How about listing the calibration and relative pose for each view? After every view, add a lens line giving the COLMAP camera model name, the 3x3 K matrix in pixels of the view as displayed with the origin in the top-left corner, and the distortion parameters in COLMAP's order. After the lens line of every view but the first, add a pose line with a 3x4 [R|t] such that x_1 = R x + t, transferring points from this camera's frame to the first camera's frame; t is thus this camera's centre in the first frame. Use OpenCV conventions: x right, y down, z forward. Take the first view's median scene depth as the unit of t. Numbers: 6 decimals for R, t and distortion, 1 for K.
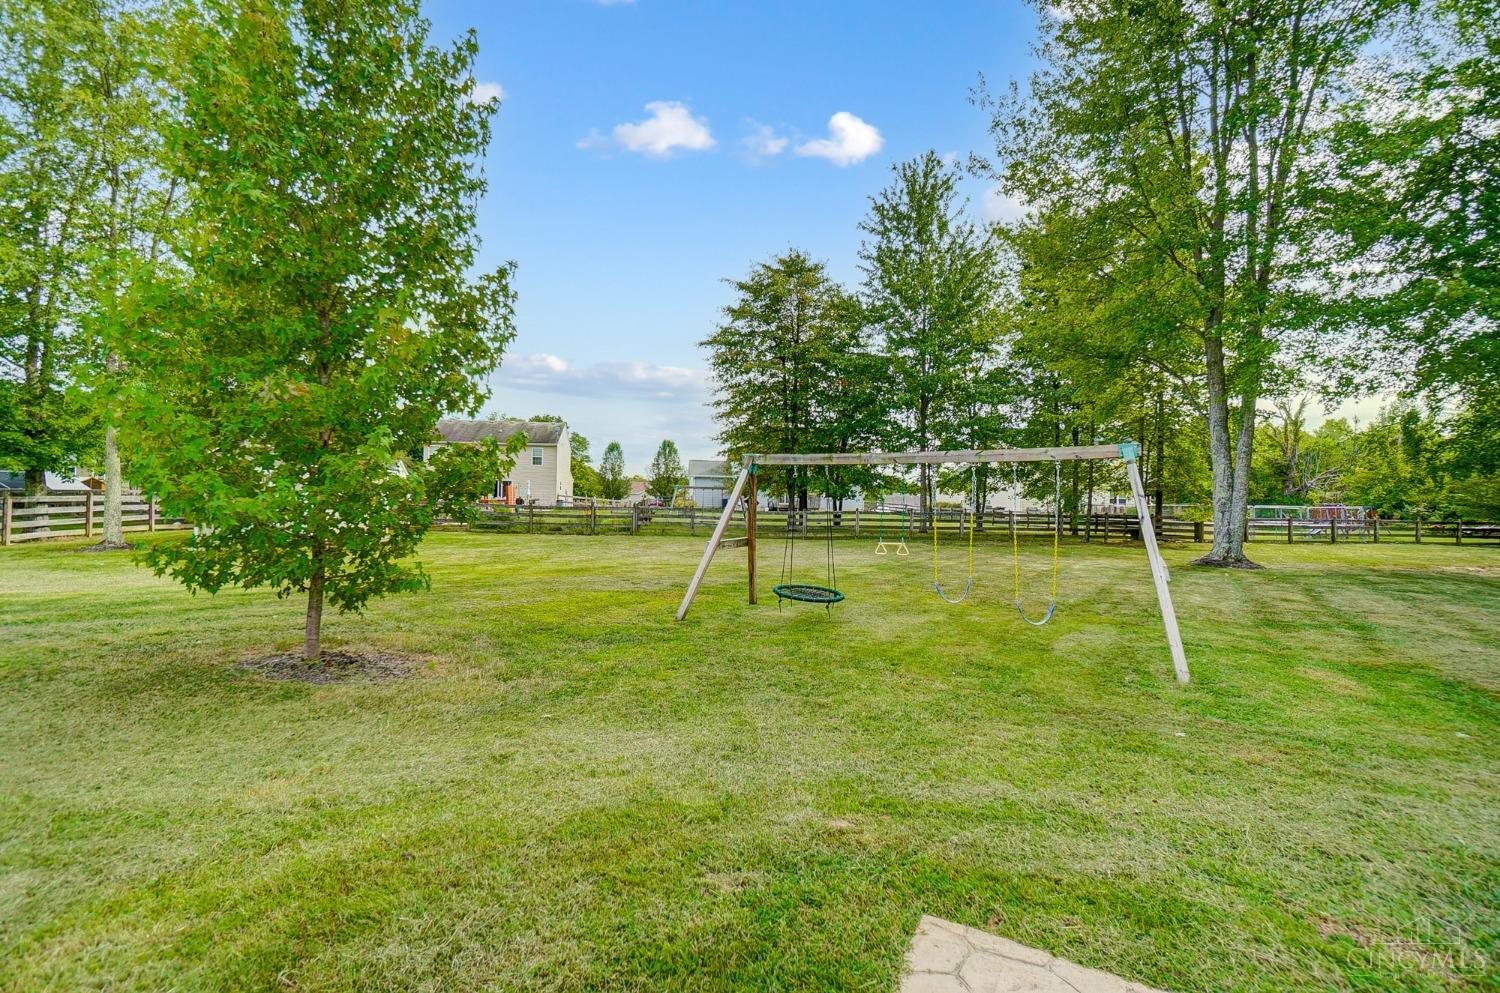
lens RADIAL K [[661.8, 0, 735.0], [0, 661.8, 500.5], [0, 0, 1]] dist [-0.069865, 0.023658]
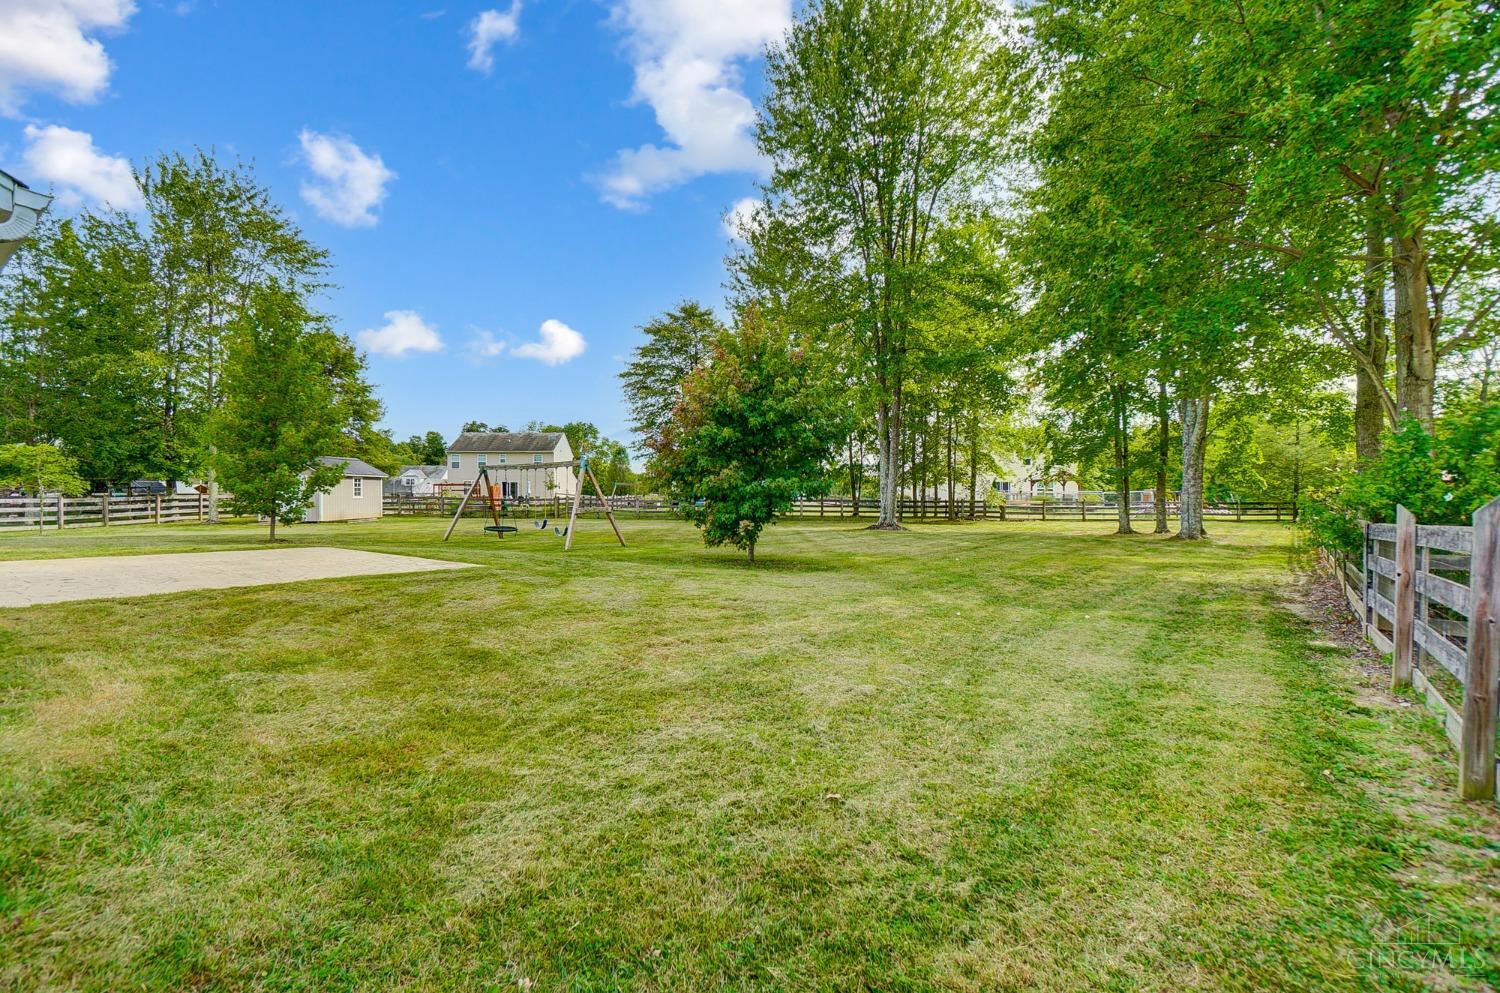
lens RADIAL K [[661.8, 0, 735.0], [0, 661.8, 500.5], [0, 0, 1]] dist [-0.069865, 0.023658]
pose [[0.995343, -0.016523, -0.094965, 0.512521], [0.016719, 0.999859, 0.001273, 0.027169], [0.094931, -0.002855, 0.995480, -0.512610]]
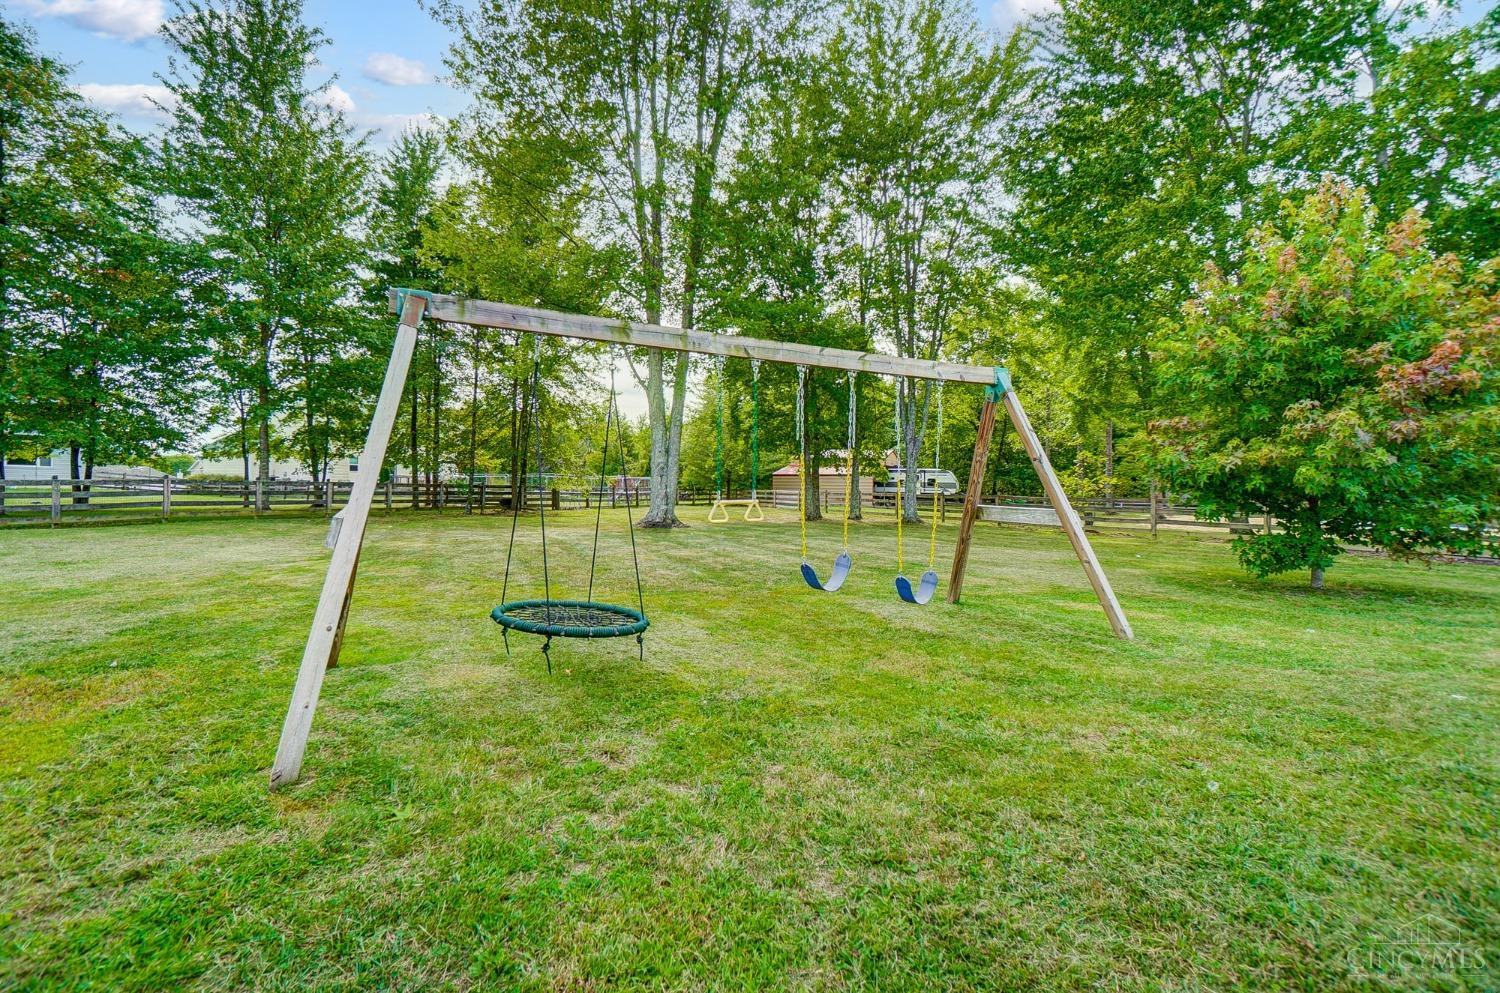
lens RADIAL K [[661.8, 0, 735.0], [0, 661.8, 500.5], [0, 0, 1]] dist [-0.069865, 0.023658]
pose [[0.487575, -0.025765, 0.872701, -0.130047], [-0.008645, 0.999373, 0.034334, 0.016315], [-0.873038, -0.024285, 0.487047, 0.301759]]
